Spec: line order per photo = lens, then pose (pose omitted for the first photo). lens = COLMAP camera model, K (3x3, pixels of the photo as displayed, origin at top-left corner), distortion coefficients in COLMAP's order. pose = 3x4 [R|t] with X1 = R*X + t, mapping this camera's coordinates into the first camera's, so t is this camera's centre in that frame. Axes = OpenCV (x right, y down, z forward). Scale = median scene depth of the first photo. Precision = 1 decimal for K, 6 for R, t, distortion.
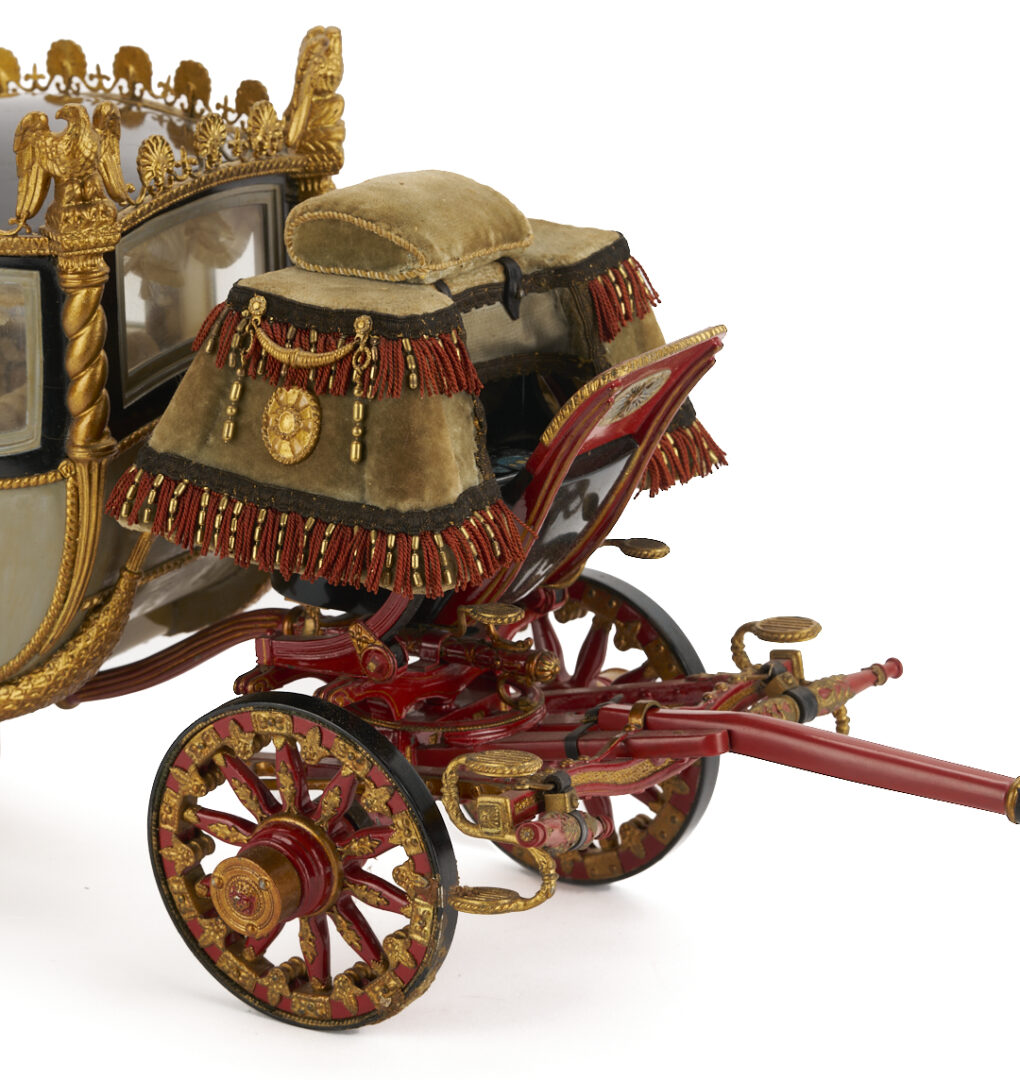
lens RADIAL K [[4910.0, 0, 510.0], [0, 4910.0, 540.0], [0, 0, 1]] dist [-0.272548, 6.322190]
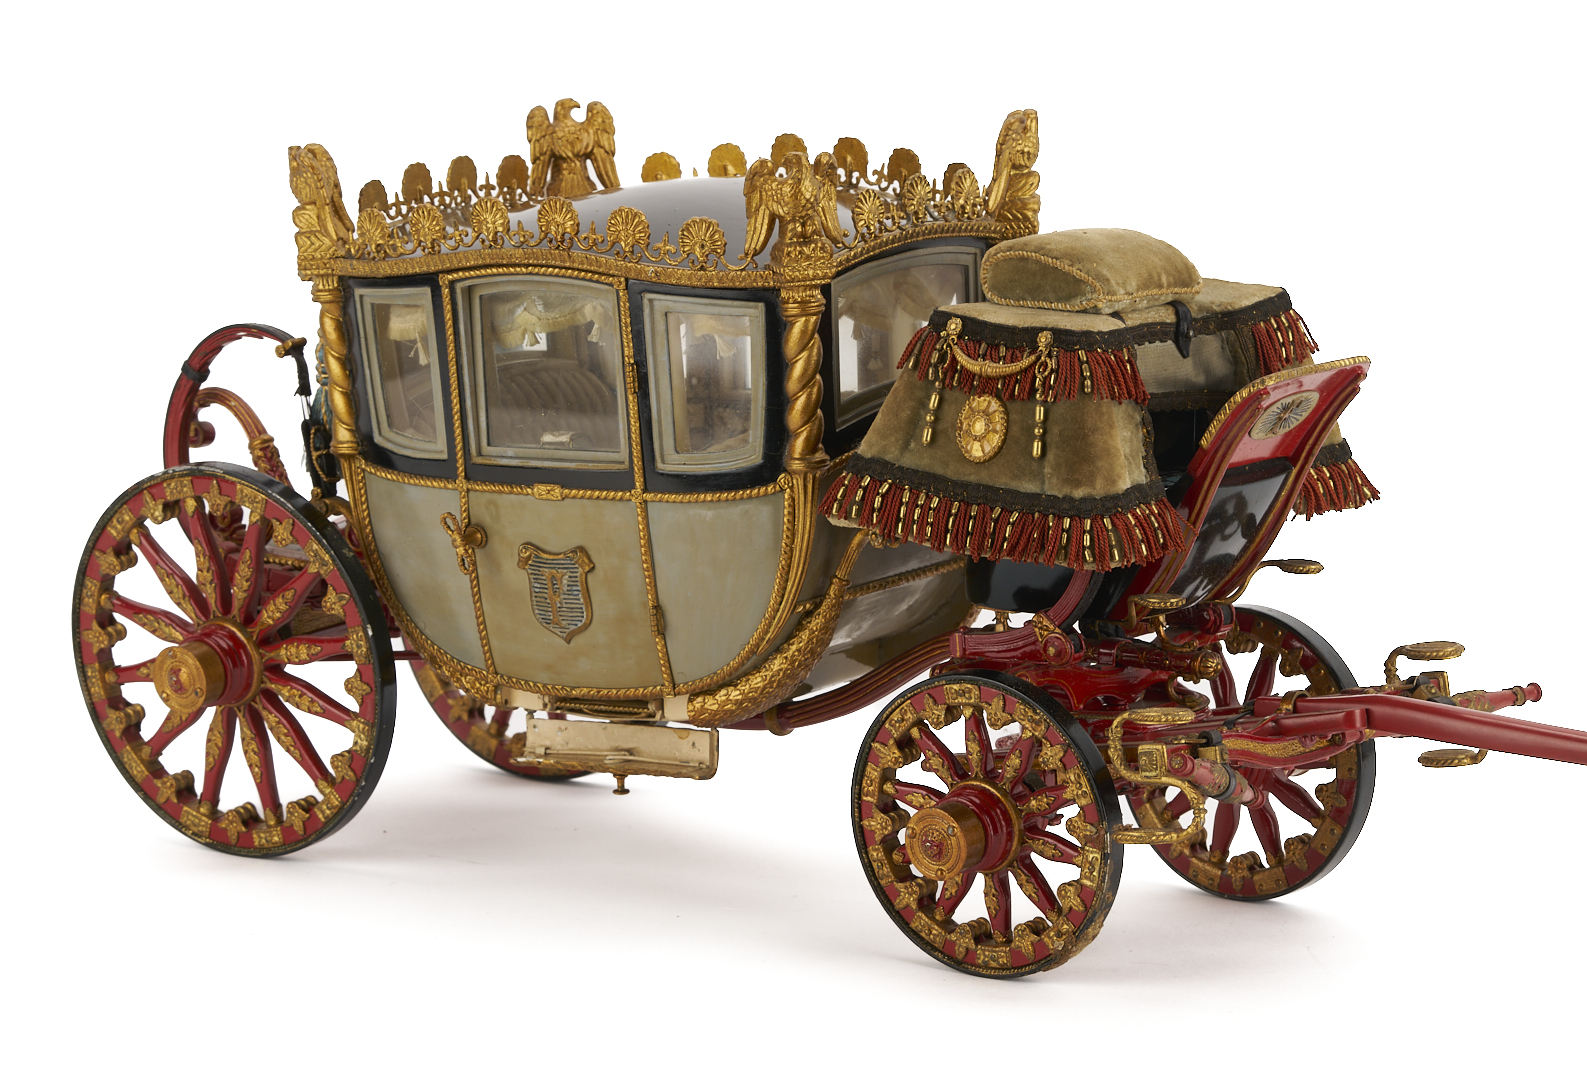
lens RADIAL K [[7445.7, 0, 793.5], [0, 7445.7, 540.0], [0, 0, 1]] dist [-0.385330, 4.082496]
pose [[0.996219, 0.008469, -0.086465, 0.059995], [-0.017861, 0.993944, -0.108427, 0.185386], [0.085023, 0.109561, 0.990337, -0.697546]]
